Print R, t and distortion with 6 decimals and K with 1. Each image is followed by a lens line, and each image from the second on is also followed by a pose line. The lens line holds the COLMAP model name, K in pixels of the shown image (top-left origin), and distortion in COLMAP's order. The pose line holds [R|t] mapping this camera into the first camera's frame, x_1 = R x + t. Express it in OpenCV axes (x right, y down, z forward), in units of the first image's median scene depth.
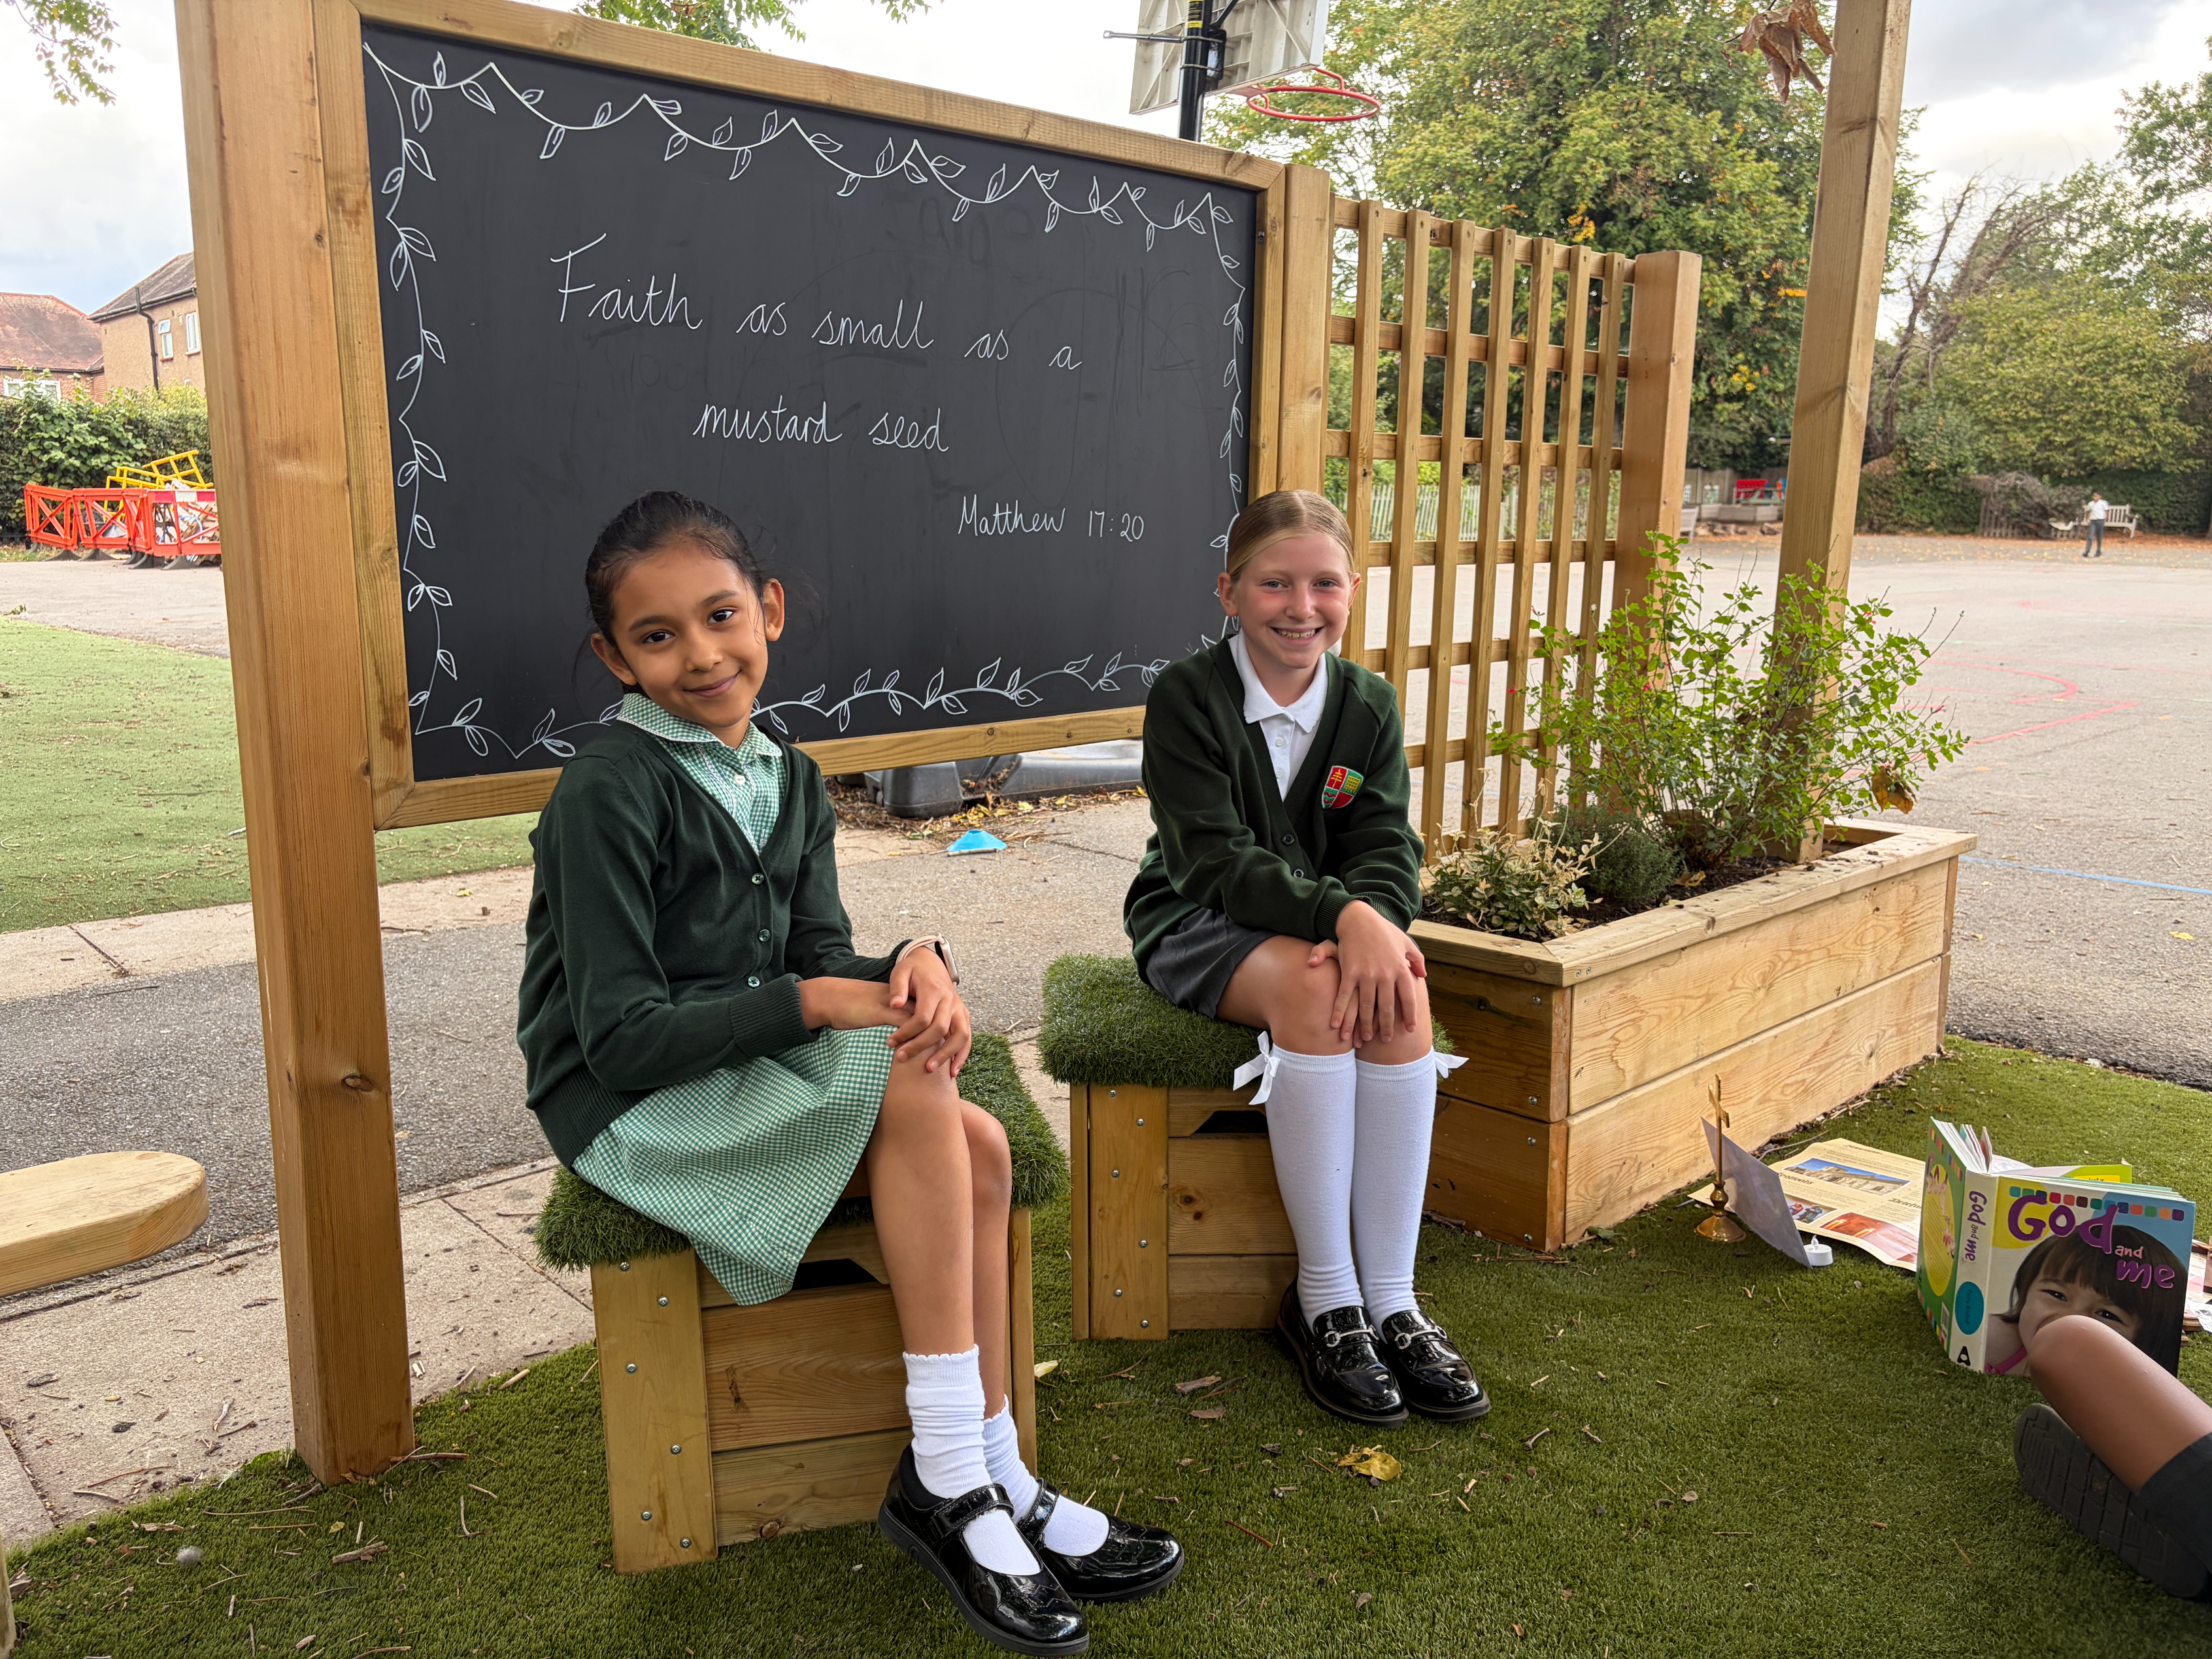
lens RADIAL K [[1702.5, 0, 1106.0], [0, 1702.5, 829.5], [0, 0, 1]] dist [0.042161, -0.001228]
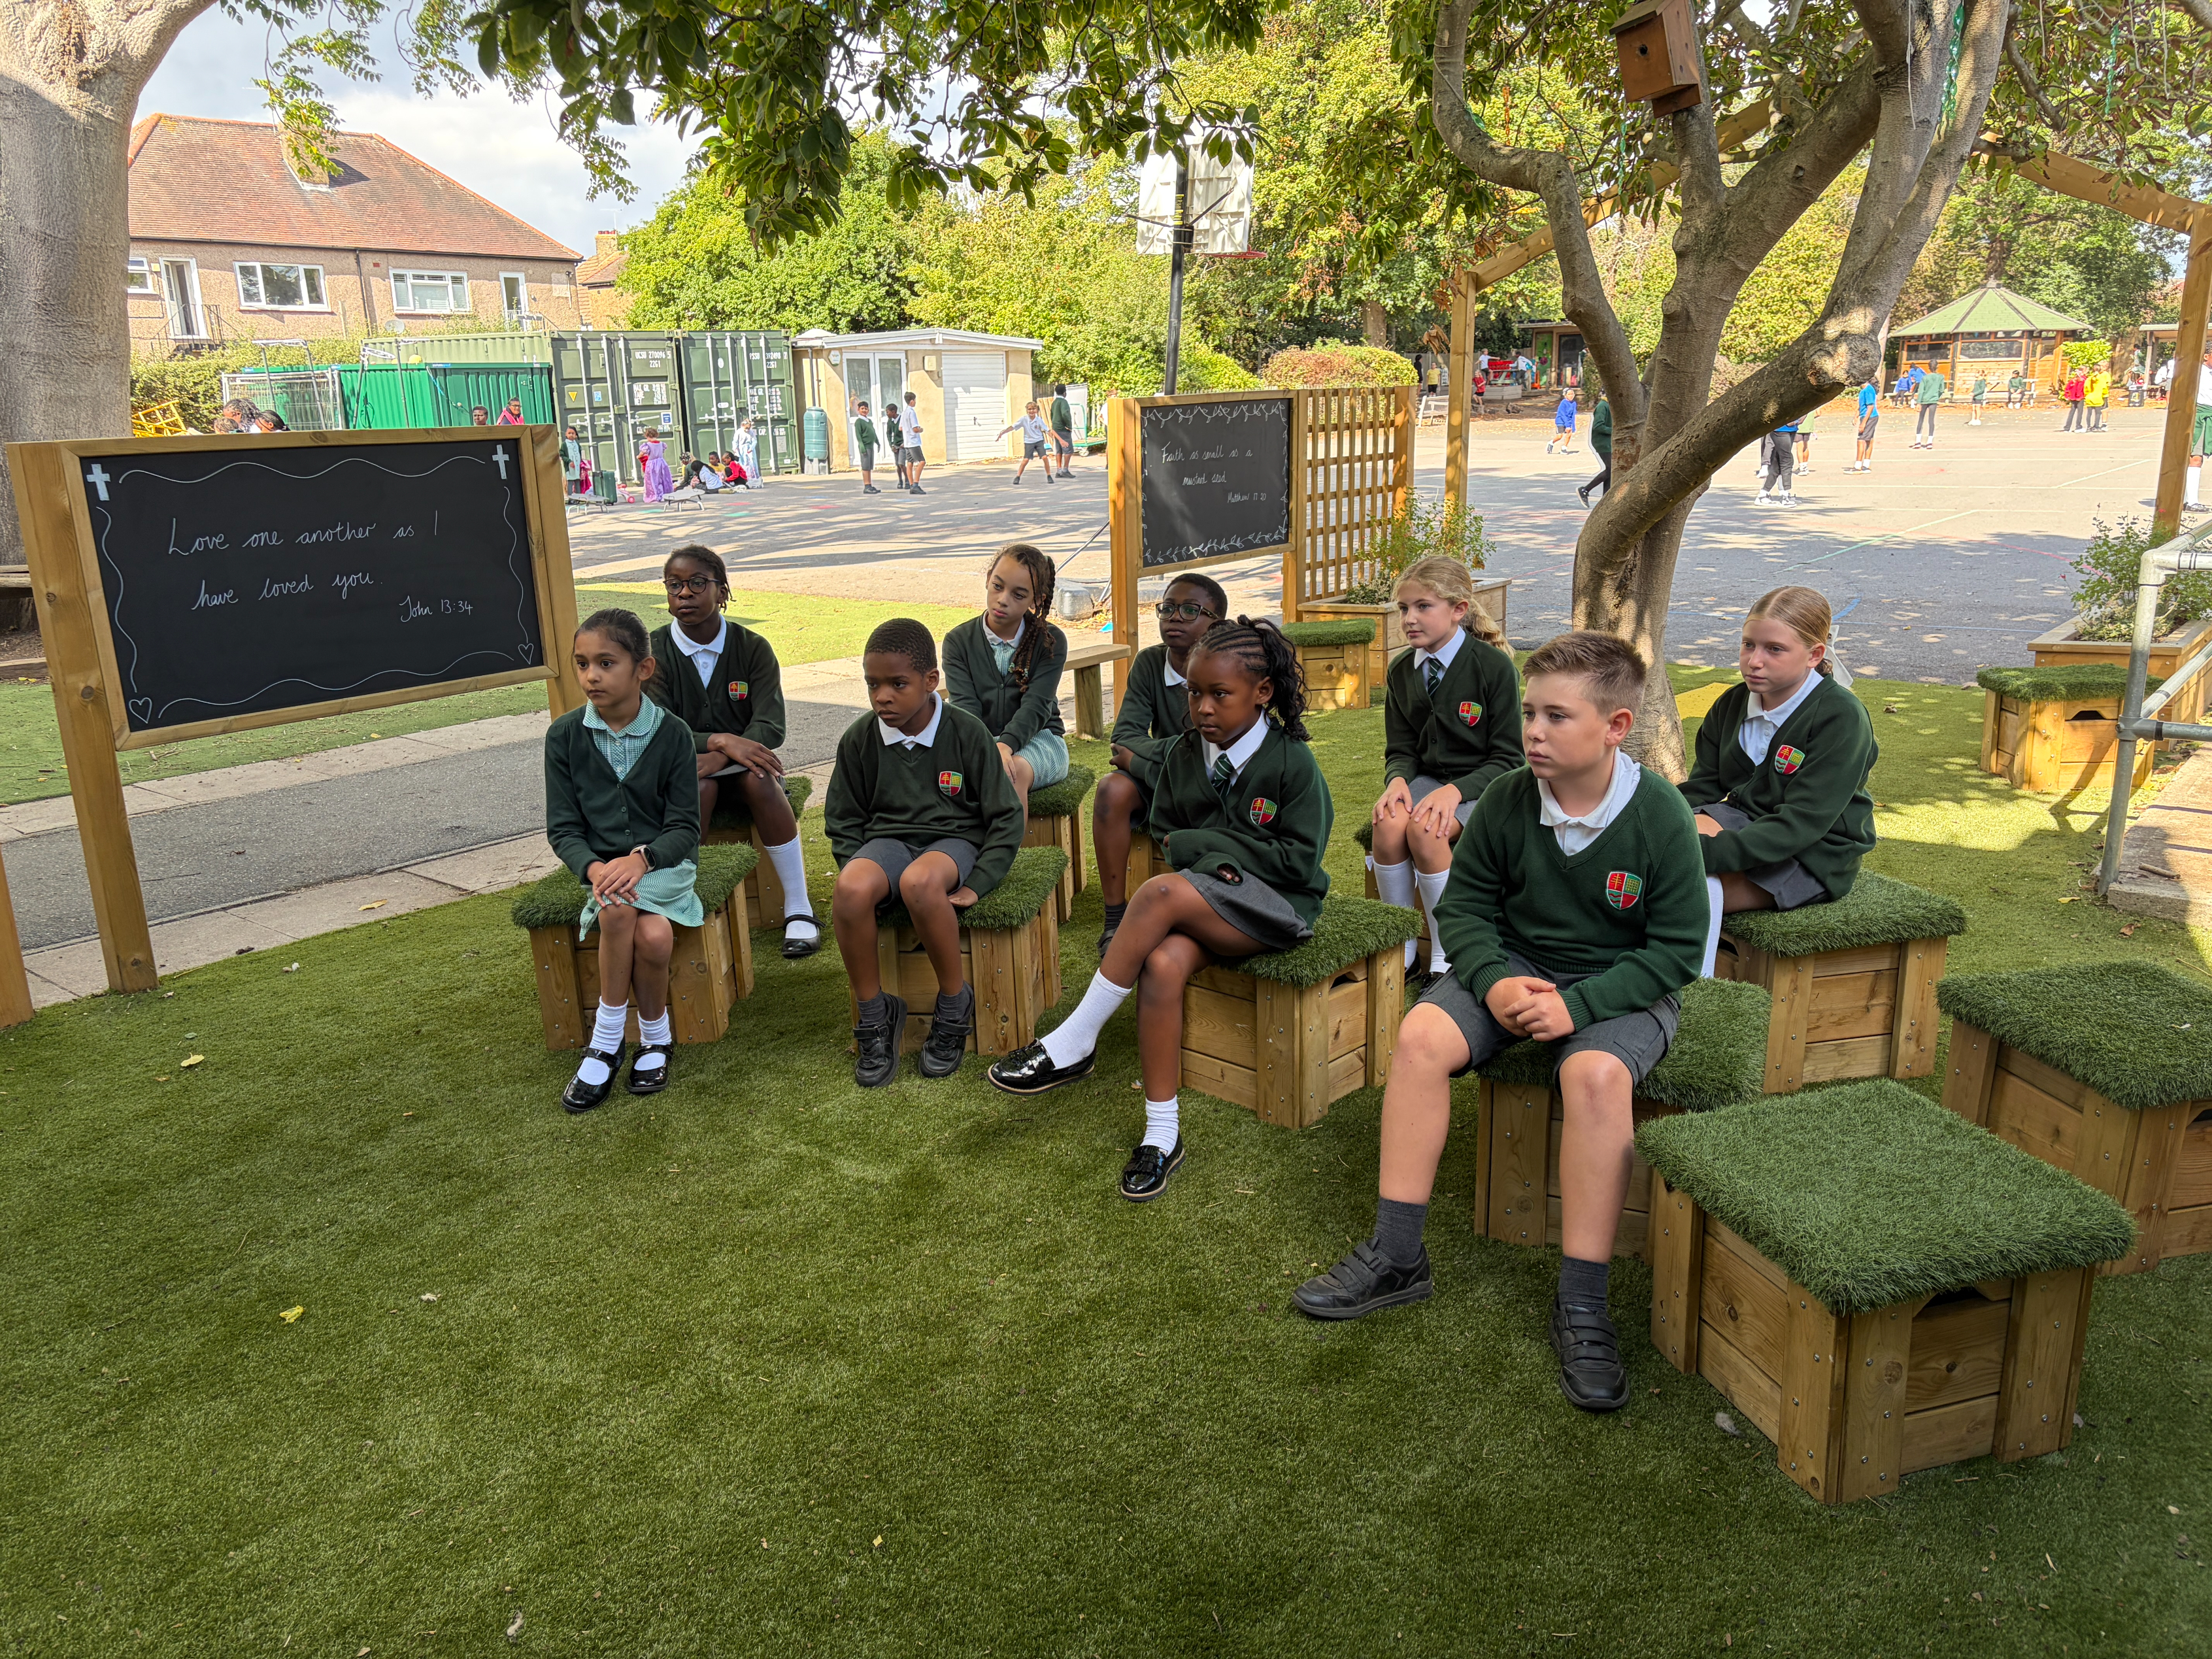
lens RADIAL K [[1702.5, 0, 1106.0], [0, 1702.5, 829.5], [0, 0, 1]] dist [0.042161, -0.001228]
pose [[0.991066, -0.067951, 0.114765, -0.052419], [0.060323, 0.995813, 0.068690, 0.017138], [-0.118952, -0.061154, 0.991015, -0.173601]]
